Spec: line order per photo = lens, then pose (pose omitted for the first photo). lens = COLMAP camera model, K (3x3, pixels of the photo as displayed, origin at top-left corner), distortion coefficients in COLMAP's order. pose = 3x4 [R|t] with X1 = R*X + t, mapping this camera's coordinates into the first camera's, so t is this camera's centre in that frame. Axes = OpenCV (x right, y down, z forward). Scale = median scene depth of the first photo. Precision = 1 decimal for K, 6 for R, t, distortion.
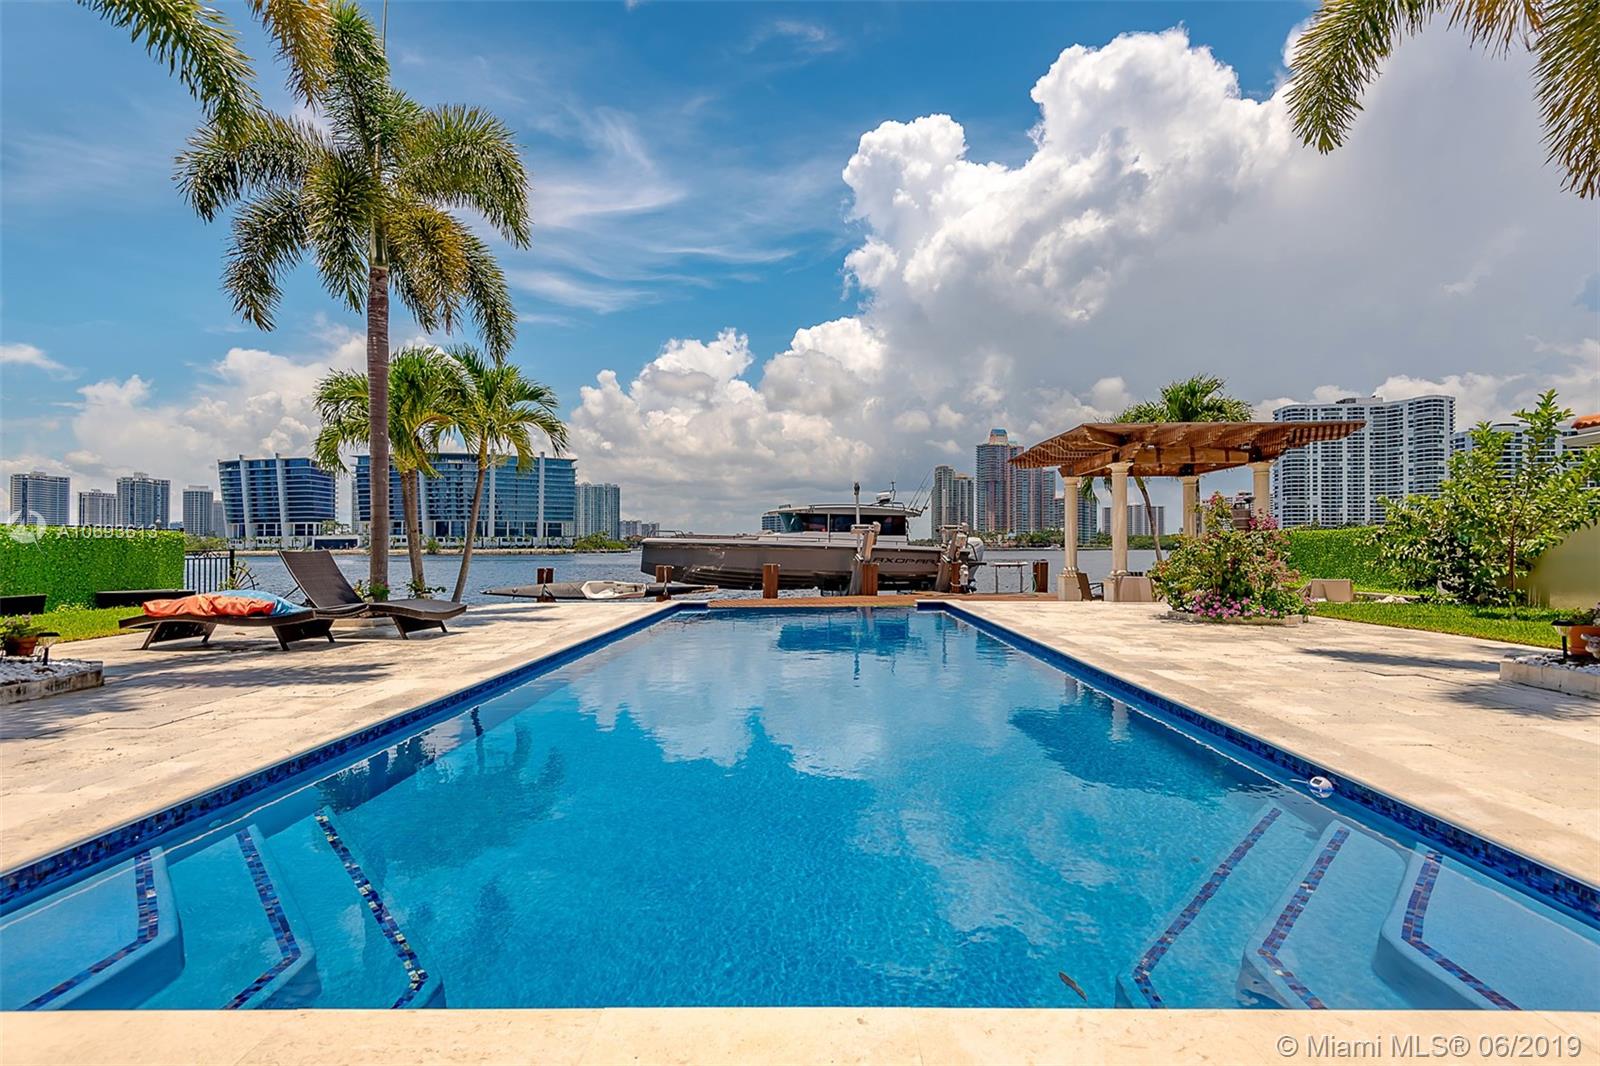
lens RADIAL K [[736.8, 0, 826.4], [0, 736.8, 542.2], [0, 0, 1]] dist [0.002969, -0.002065]
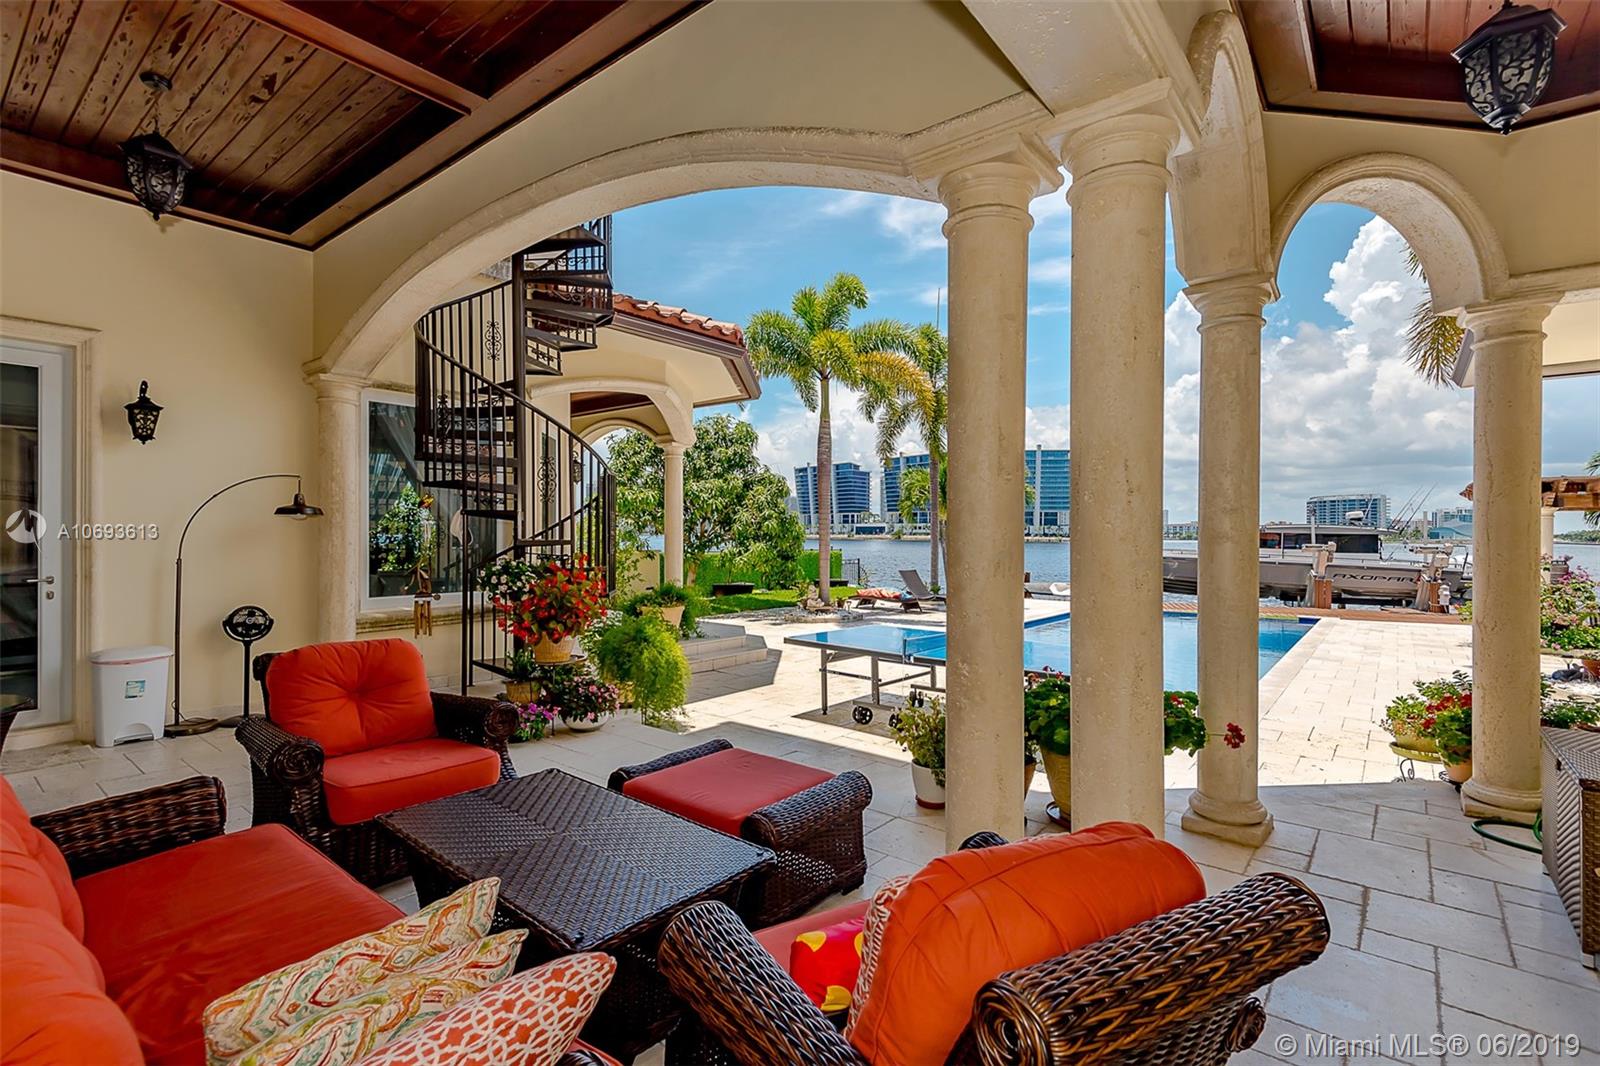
lens RADIAL K [[736.8, 0, 741.9], [0, 736.8, 530.9], [0, 0, 1]] dist [0.002969, -0.002065]
pose [[0.729136, 0.009000, -0.684310, 0.172331], [-0.005346, 0.999958, 0.007456, -0.045035], [0.684348, -0.001778, 0.729153, -0.366671]]
